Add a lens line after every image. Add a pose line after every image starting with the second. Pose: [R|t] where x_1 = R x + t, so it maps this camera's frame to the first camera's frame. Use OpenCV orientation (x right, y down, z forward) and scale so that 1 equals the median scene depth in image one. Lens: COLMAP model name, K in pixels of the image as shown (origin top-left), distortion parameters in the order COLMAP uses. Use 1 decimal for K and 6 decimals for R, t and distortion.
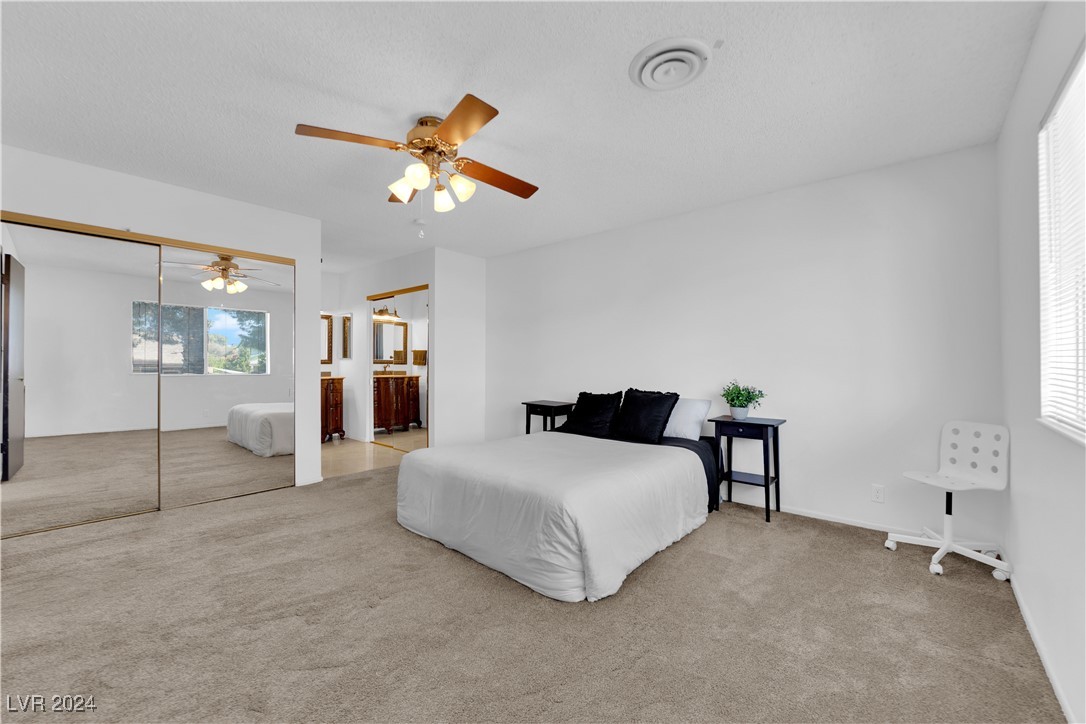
lens RADIAL K [[436.4, 0, 540.7], [0, 436.4, 358.7], [0, 0, 1]] dist [-0.012522, -0.000394]
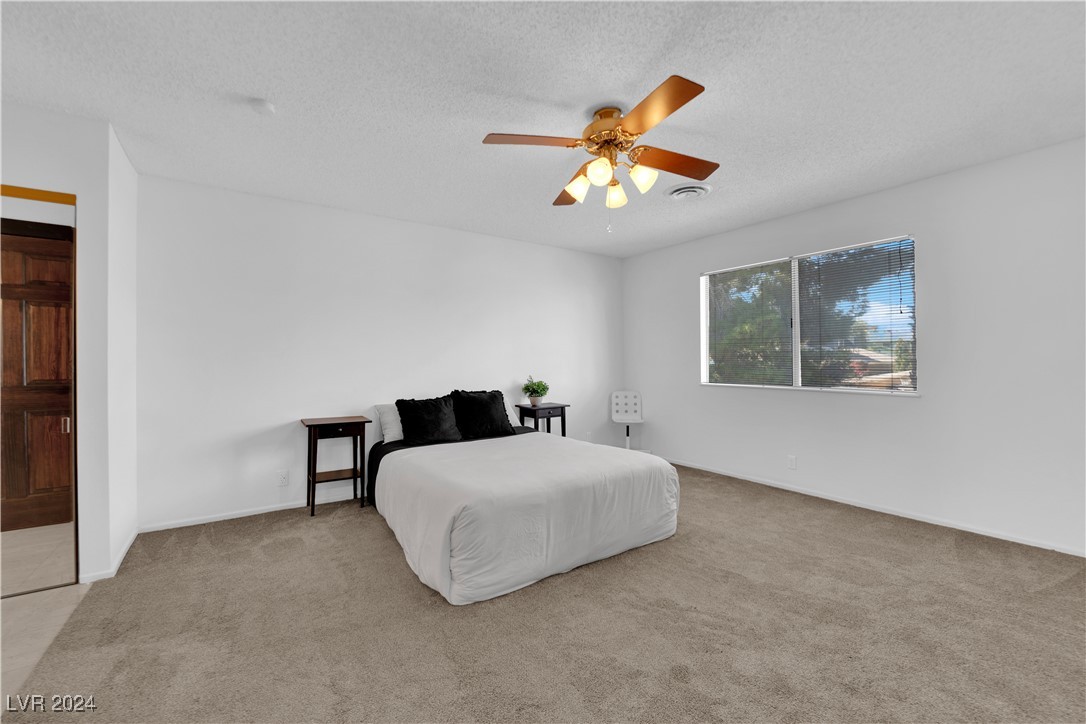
lens RADIAL K [[436.4, 0, 540.7], [0, 436.4, 358.7], [0, 0, 1]] dist [-0.012522, -0.000394]
pose [[0.233799, 0.005124, 0.972271, -1.175030], [-0.003580, 0.999984, -0.004409, -0.002351], [-0.972278, -0.002450, 0.233814, 0.899924]]
